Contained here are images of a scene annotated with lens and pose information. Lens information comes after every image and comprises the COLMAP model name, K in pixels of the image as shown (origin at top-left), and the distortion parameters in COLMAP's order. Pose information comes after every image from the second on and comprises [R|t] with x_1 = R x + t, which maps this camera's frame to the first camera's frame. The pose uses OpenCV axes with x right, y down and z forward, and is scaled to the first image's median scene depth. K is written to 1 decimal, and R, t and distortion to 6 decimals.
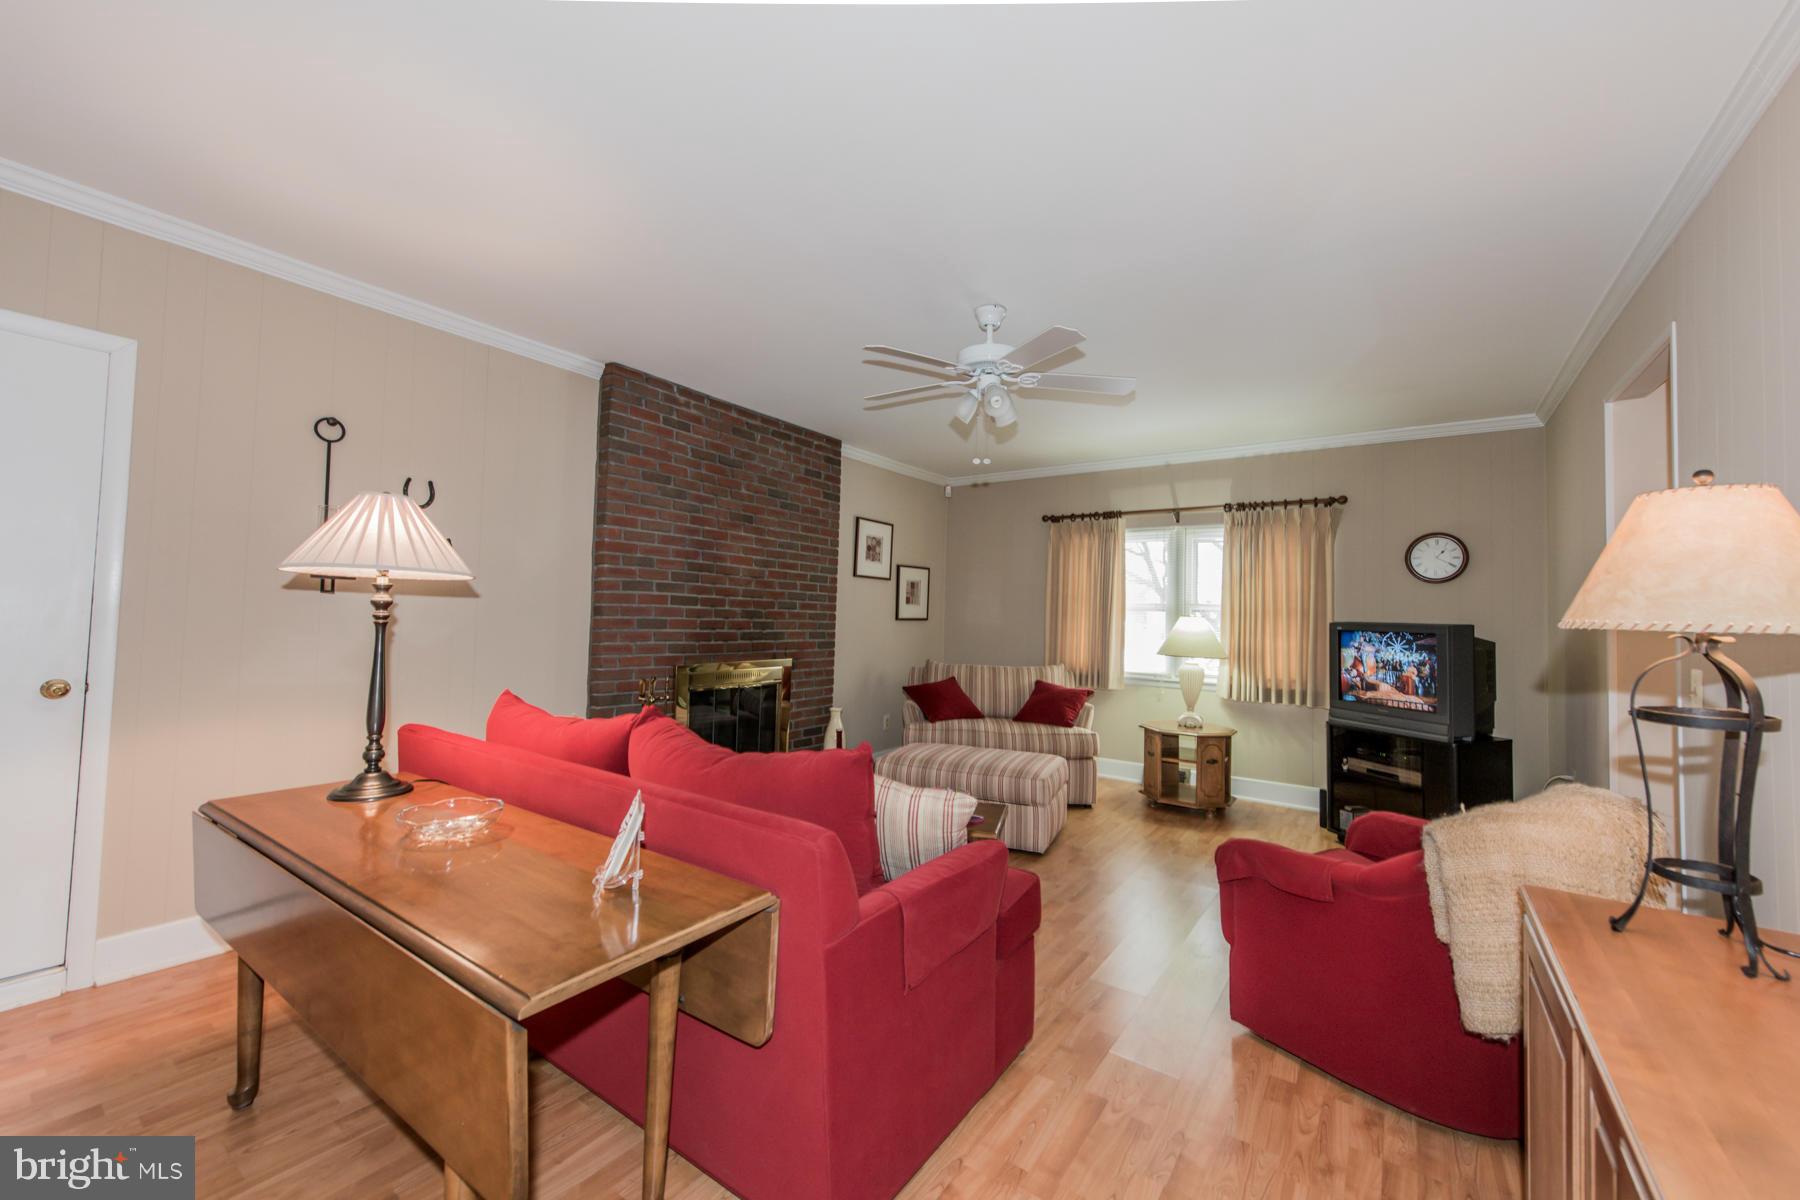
lens RADIAL K [[701.5, 0, 905.5], [0, 701.5, 601.0], [0, 0, 1]] dist [0.017537, -0.006027]
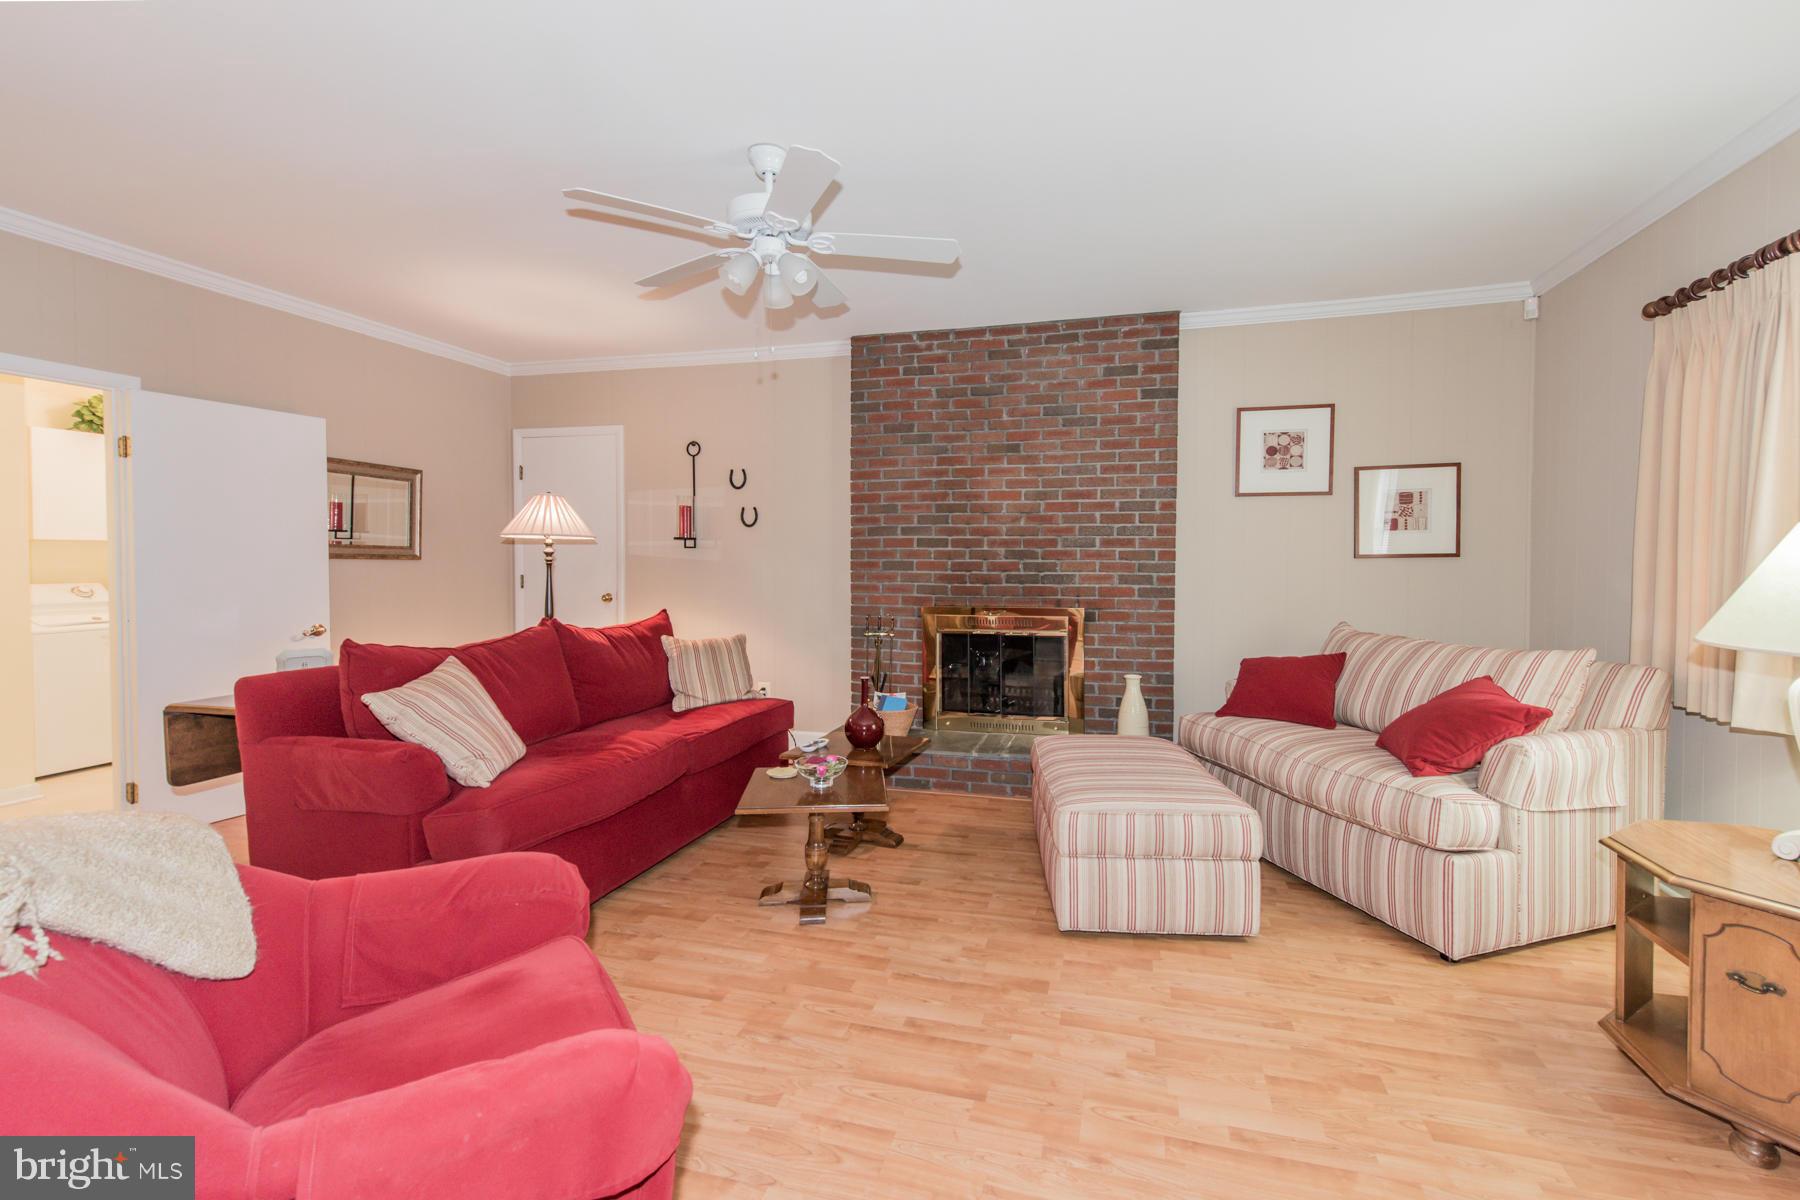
lens RADIAL K [[815.7, 0, 899.3], [0, 815.7, 592.9], [0, 0, 1]] dist [-0.002429, -0.000197]
pose [[0.319394, 0.017775, -0.947455, 0.729385], [0.030049, 0.999131, 0.028874, 0.033804], [0.947145, -0.037692, 0.318583, 0.532670]]
